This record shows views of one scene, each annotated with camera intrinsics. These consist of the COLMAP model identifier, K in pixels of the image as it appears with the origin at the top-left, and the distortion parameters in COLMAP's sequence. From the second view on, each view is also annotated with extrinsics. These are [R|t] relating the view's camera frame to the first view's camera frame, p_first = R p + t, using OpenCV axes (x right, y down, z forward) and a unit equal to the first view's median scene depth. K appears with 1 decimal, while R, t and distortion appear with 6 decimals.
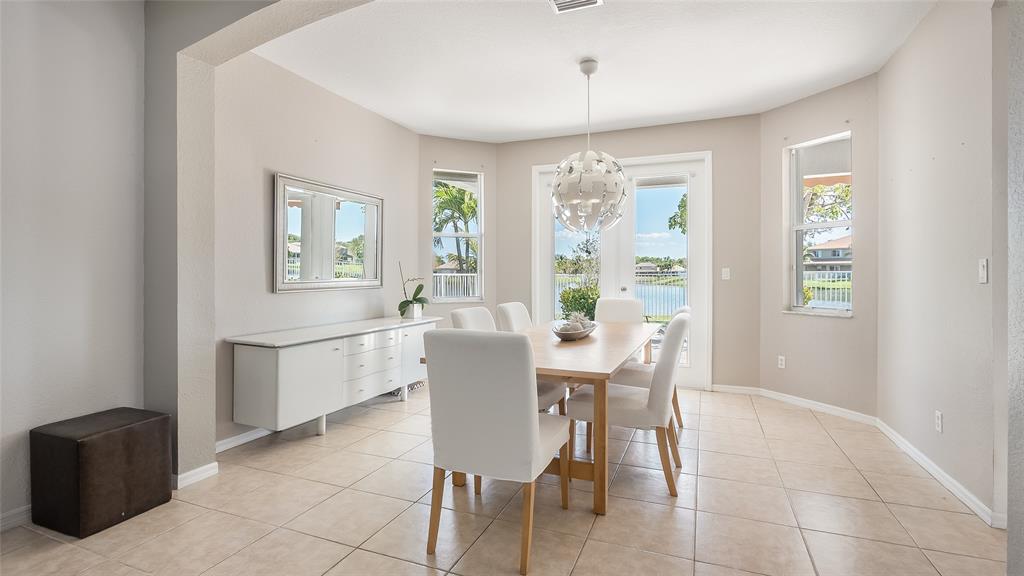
lens RADIAL K [[479.4, 0, 512.2], [0, 479.4, 277.3], [0, 0, 1]] dist [-0.005338, 0.000778]
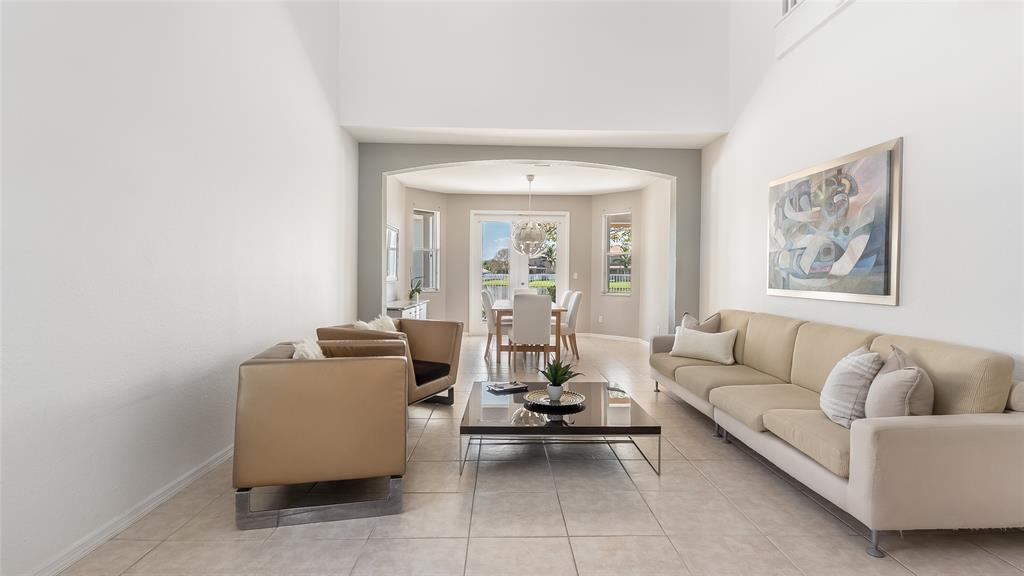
lens RADIAL K [[479.4, 0, 516.2], [0, 479.4, 285.2], [0, 0, 1]] dist [-0.005338, 0.000778]
pose [[0.916686, -0.000683, 0.399609, -0.669078], [-0.005834, 0.999869, 0.015091, 0.004263], [-0.399567, -0.016165, 0.916562, -0.832705]]
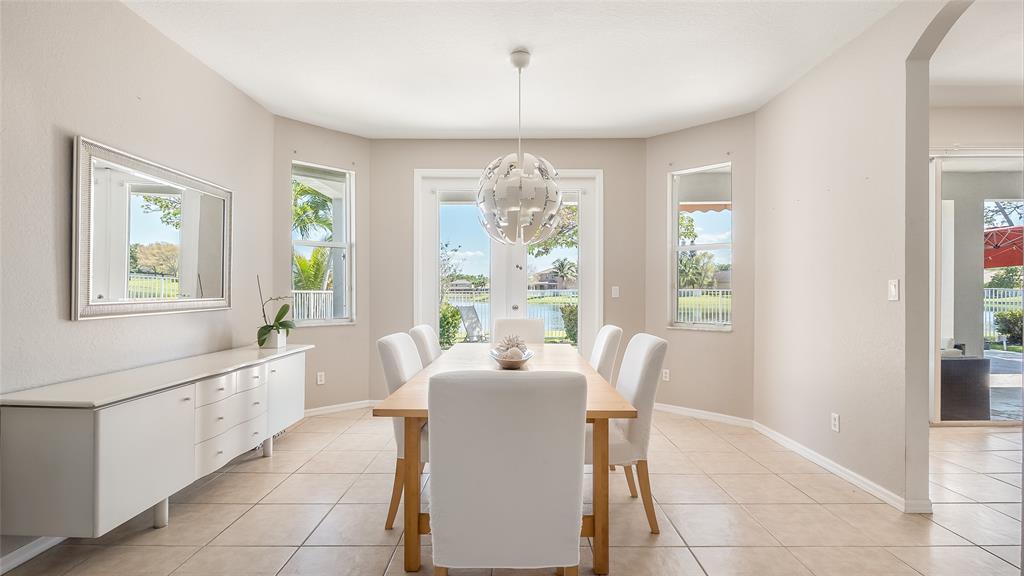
lens RADIAL K [[479.4, 0, 513.9], [0, 479.4, 295.2], [0, 0, 1]] dist [-0.005338, 0.000778]
pose [[0.927758, -0.001536, 0.373179, -0.165052], [0.000873, 0.999998, 0.001947, -0.002262], [-0.373181, -0.001481, 0.927757, 0.159713]]
